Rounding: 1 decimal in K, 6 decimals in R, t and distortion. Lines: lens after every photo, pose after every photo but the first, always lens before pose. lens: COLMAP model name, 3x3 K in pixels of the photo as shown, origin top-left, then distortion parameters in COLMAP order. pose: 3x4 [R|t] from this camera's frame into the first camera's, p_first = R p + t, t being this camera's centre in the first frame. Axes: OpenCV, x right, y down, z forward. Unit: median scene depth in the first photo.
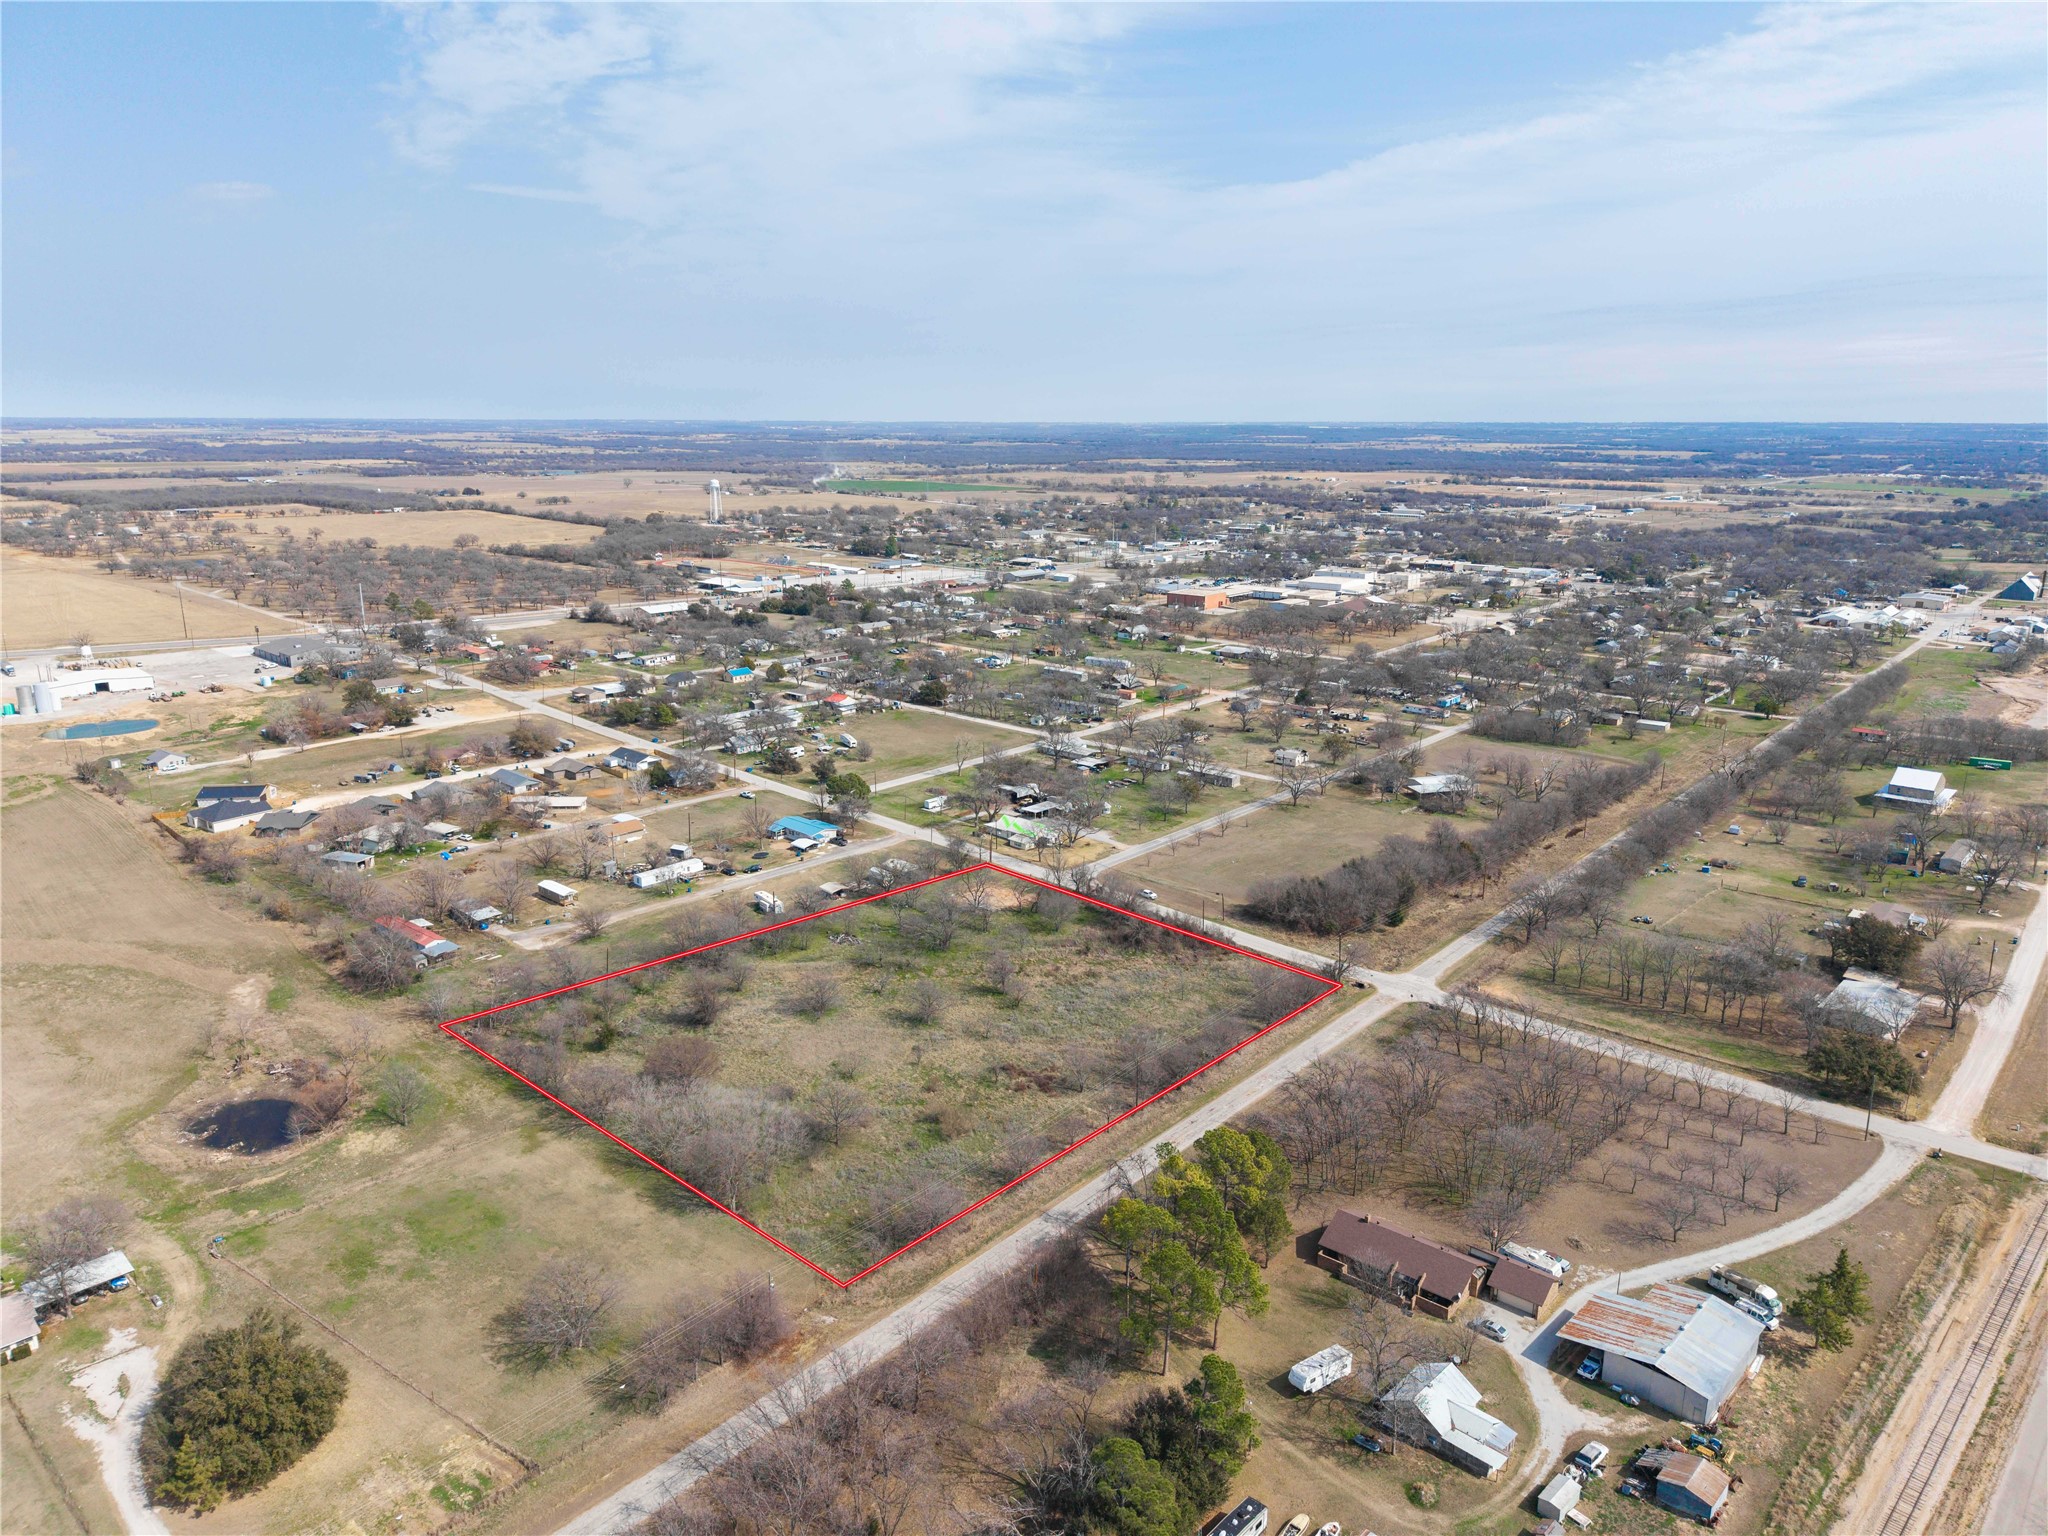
lens RADIAL K [[1365.8, 0, 1024.0], [0, 1365.8, 768.0], [0, 0, 1]] dist [0.075195, -0.107812]
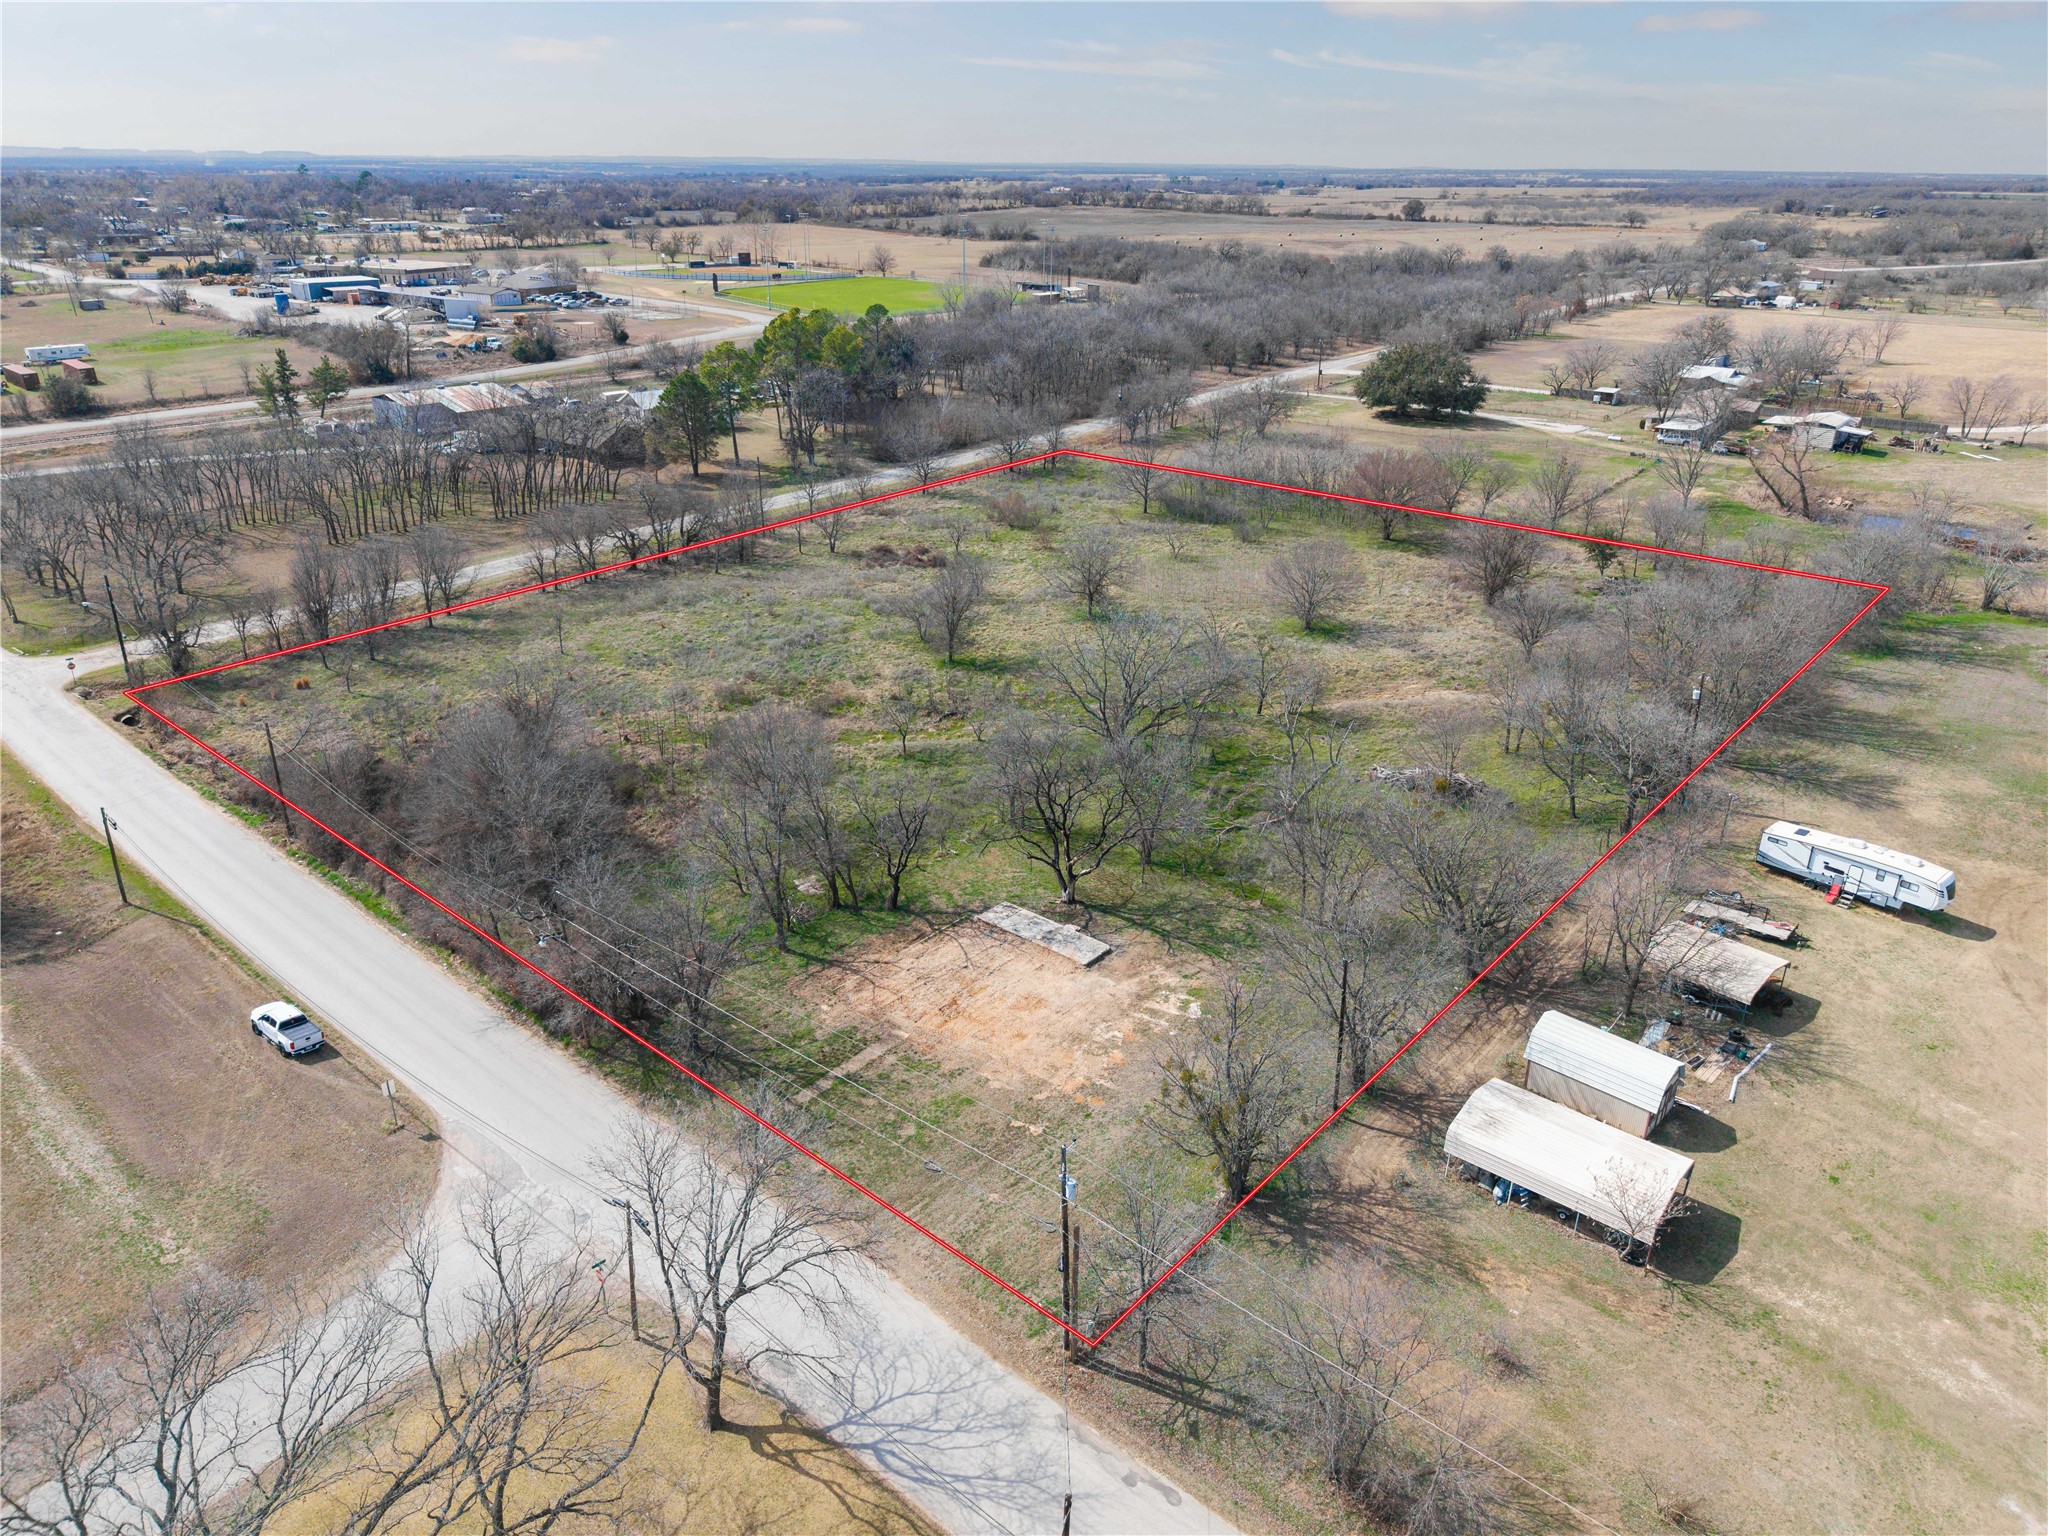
lens RADIAL K [[1355.4, 0, 1024.0], [0, 1355.4, 768.0], [0, 0, 1]] dist [0.129266, -0.186327]
pose [[-0.998854, 0.008987, -0.046999, -0.016997], [-0.021735, 0.789829, 0.612942, -0.087592], [0.042630, 0.613261, -0.788729, 1.360670]]
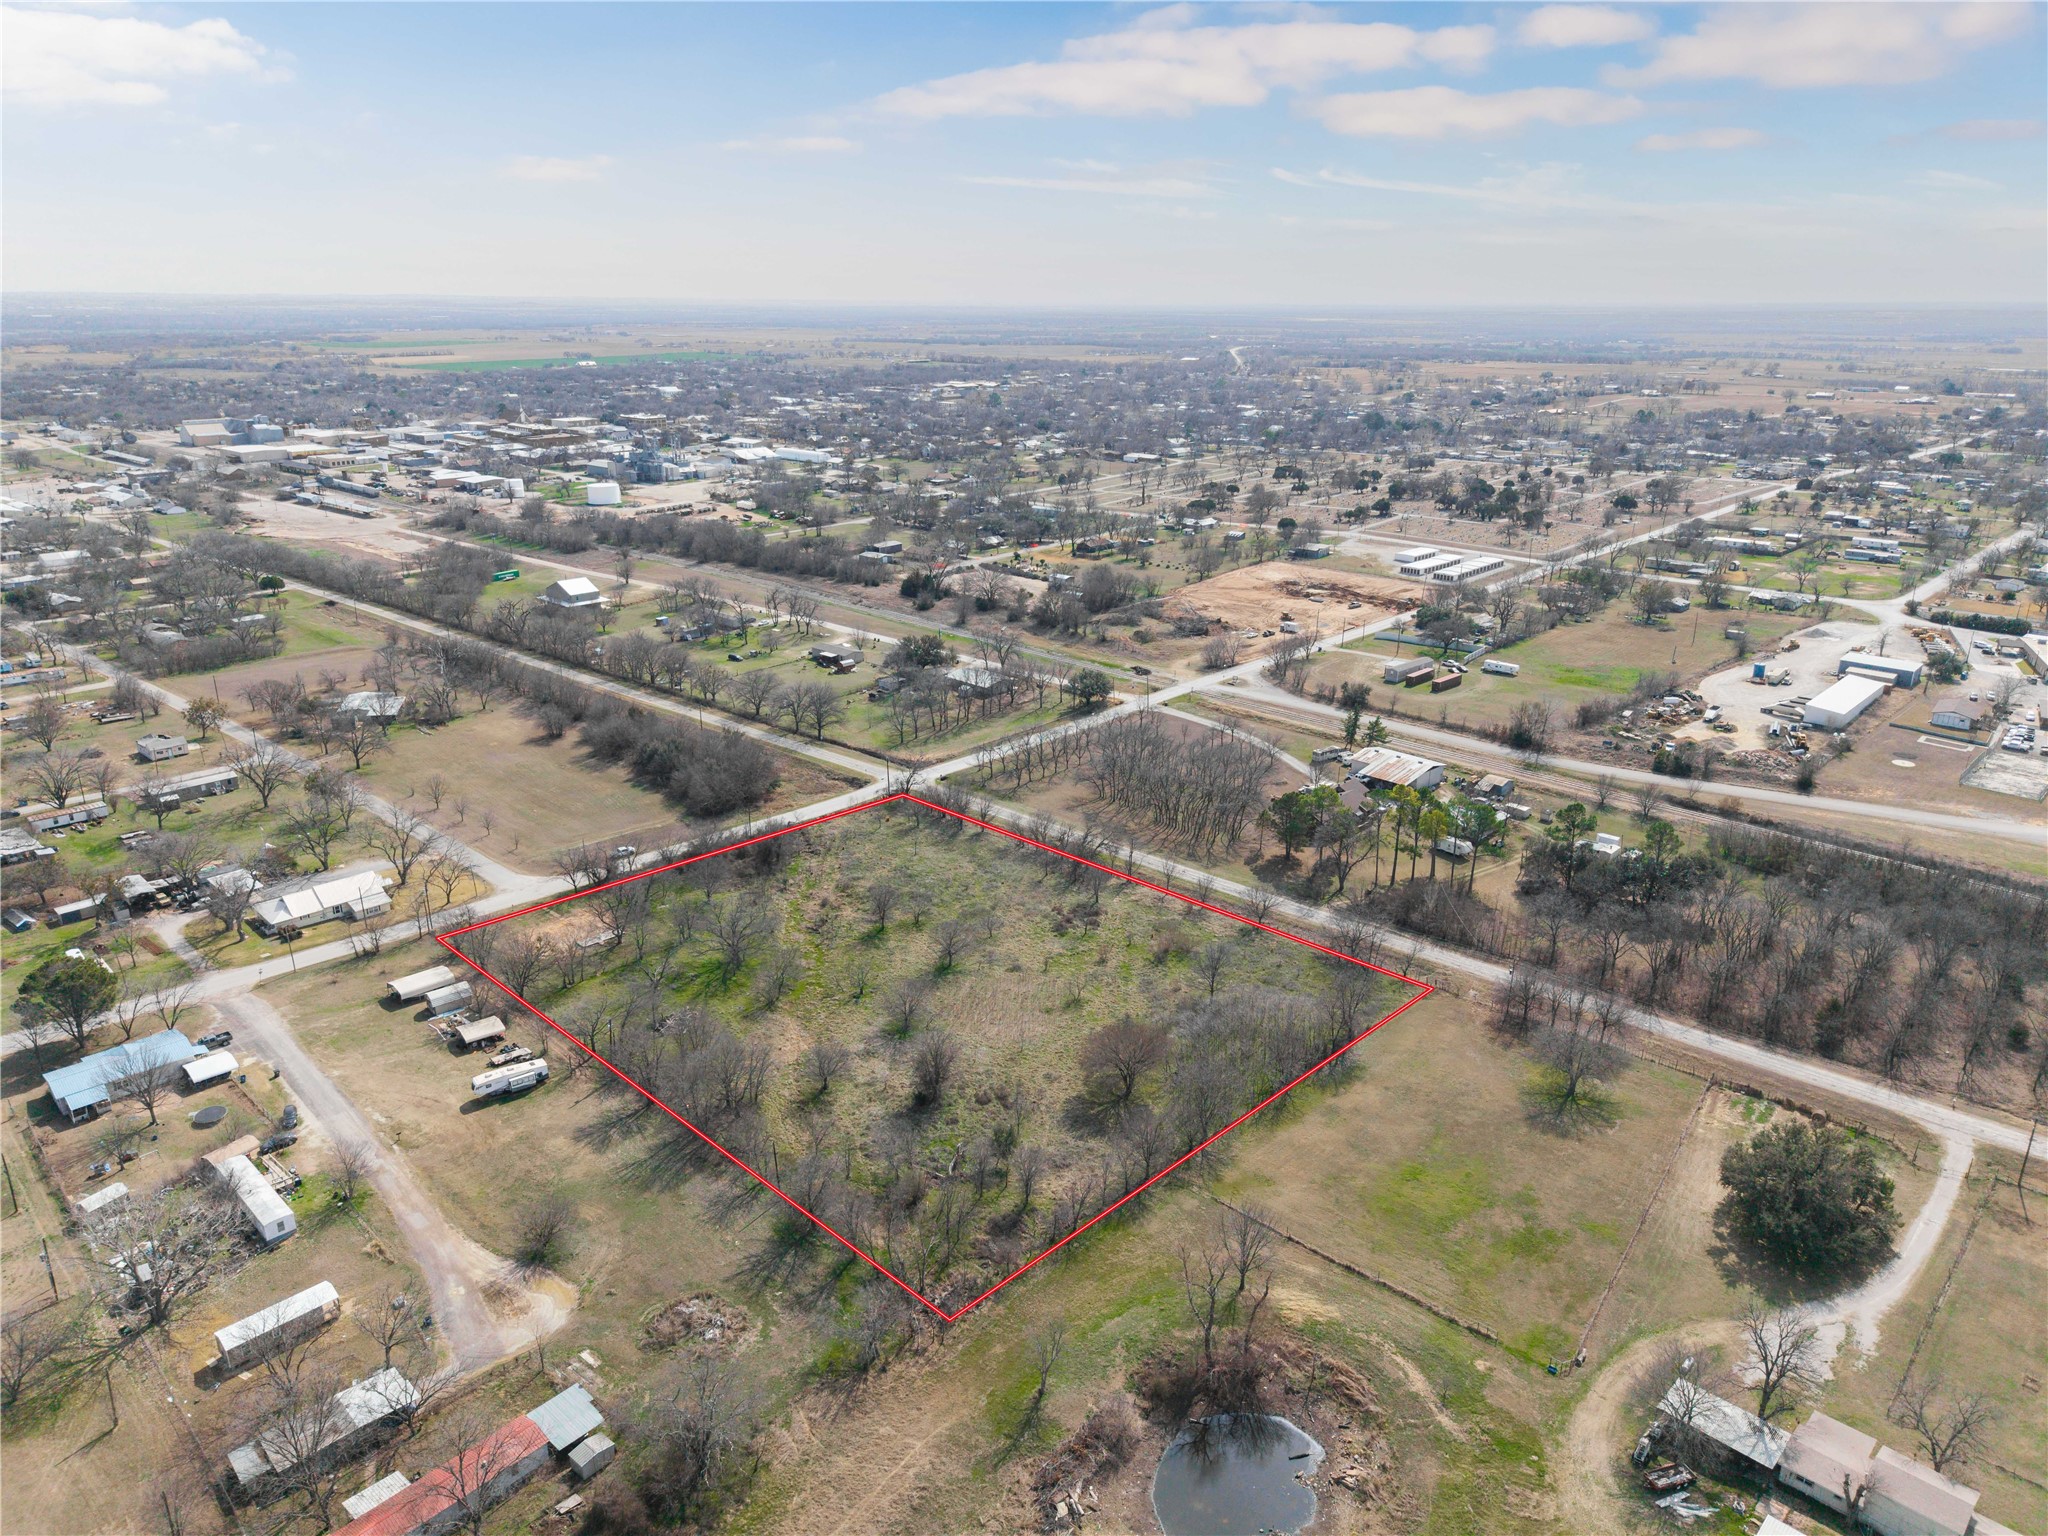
lens RADIAL K [[1365.8, 0, 1024.0], [0, 1365.8, 768.0], [0, 0, 1]] dist [0.075195, -0.107812]
pose [[0.024395, -0.327223, 0.944632, -0.833948], [0.241897, 0.918766, 0.312016, -0.196226], [-0.969995, 0.220892, 0.101568, 0.772859]]
